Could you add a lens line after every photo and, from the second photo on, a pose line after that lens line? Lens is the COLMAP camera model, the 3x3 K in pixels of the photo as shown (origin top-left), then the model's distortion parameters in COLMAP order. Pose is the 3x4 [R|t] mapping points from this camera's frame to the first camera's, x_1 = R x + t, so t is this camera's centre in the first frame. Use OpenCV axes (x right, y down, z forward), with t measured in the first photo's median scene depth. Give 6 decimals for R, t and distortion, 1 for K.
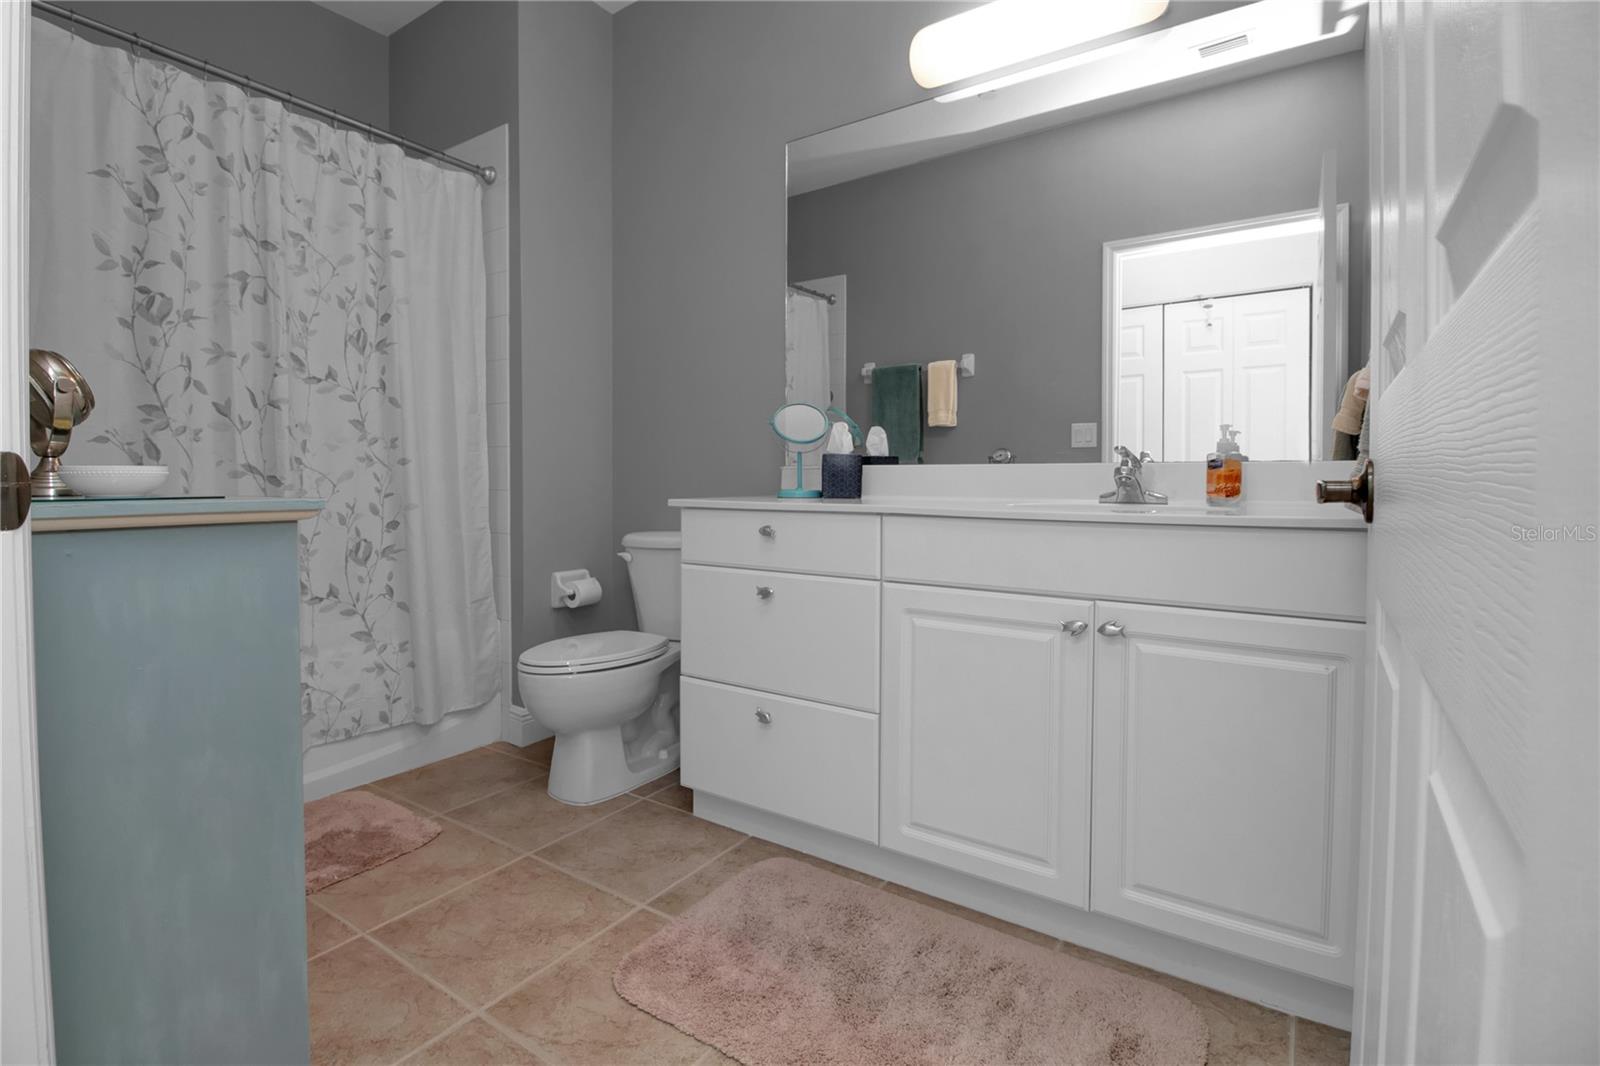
lens RADIAL K [[718.4, 0, 798.0], [0, 718.4, 495.9], [0, 0, 1]] dist [-0.022058, -0.000931]
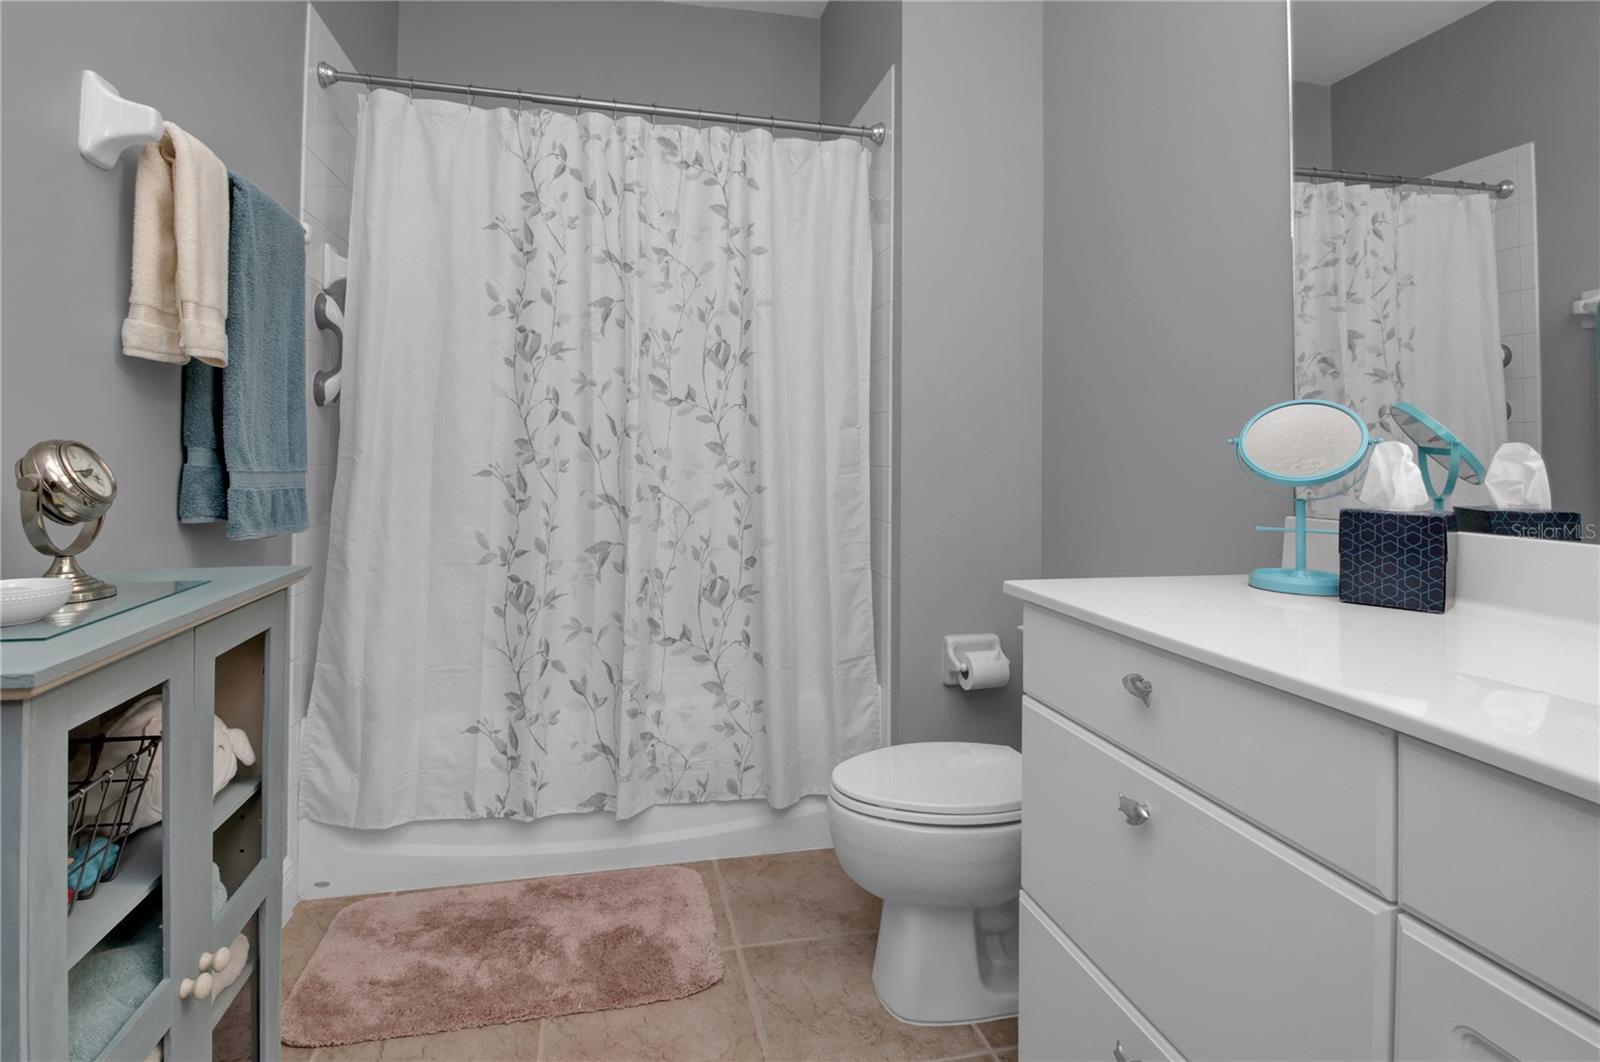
lens RADIAL K [[774.7, 0, 794.1], [0, 774.7, 435.4], [0, 0, 1]] dist [0.001810, -0.018285]
pose [[0.721950, -0.011735, -0.691846, 0.130025], [-0.023888, 0.998837, -0.041870, -0.078771], [0.691533, 0.046755, 0.720830, 0.372520]]
